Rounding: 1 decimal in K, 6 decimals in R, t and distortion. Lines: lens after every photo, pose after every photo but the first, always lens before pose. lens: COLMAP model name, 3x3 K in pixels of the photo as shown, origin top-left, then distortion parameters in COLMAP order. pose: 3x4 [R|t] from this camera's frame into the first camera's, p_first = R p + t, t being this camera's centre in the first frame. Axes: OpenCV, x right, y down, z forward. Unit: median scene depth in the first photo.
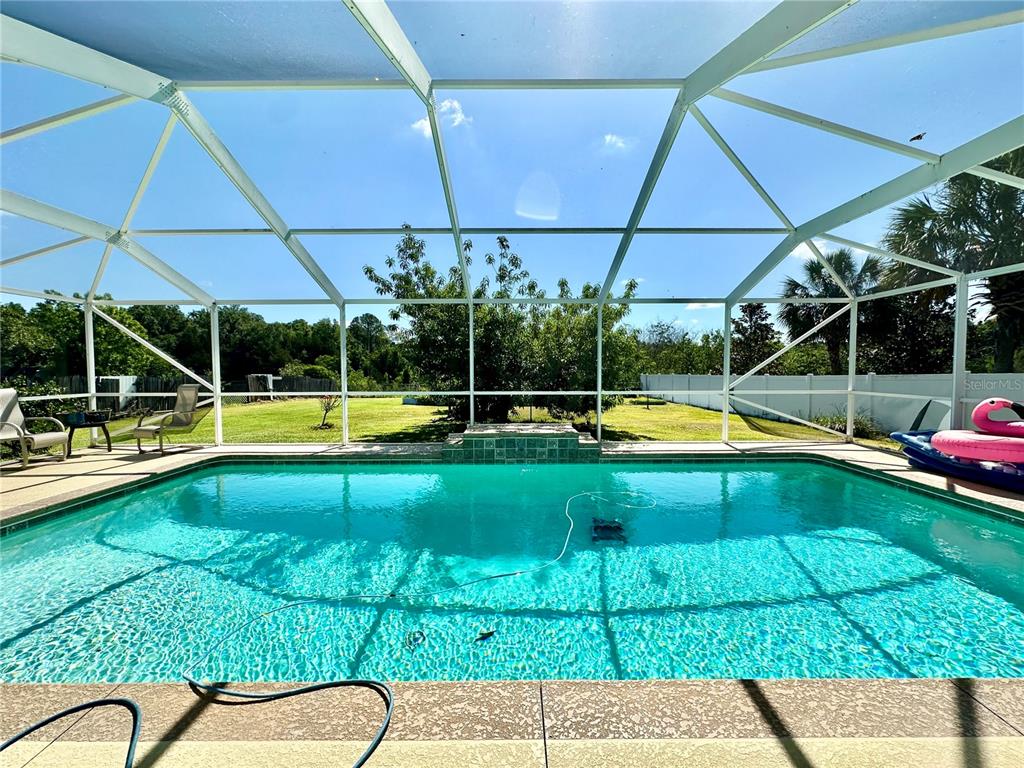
lens RADIAL K [[408.8, 0, 512.0], [0, 408.8, 384.0], [0, 0, 1]] dist [-0.021814, 0.000016]
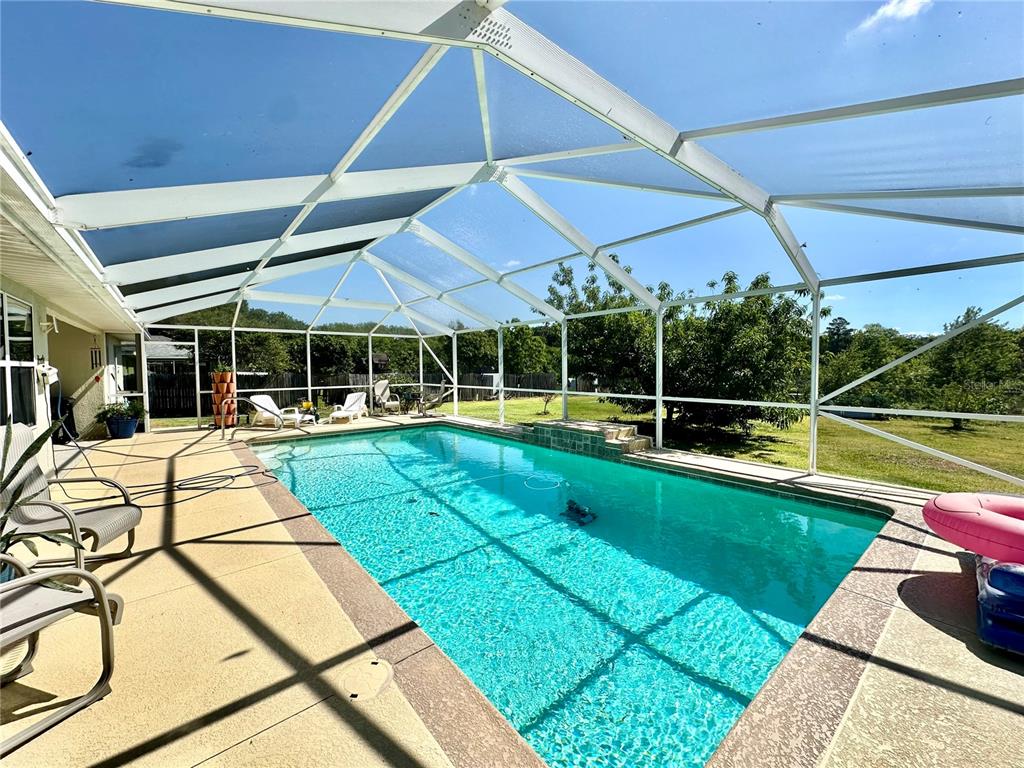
lens RADIAL K [[414.1, 0, 515.6], [0, 414.1, 384.5], [0, 0, 1]] dist [-0.001463, -0.000045]
pose [[0.670217, 0.034365, -0.741369, 0.727280], [-0.025838, 0.999402, 0.022968, -0.026281], [0.741716, 0.003762, 0.670704, 0.057702]]
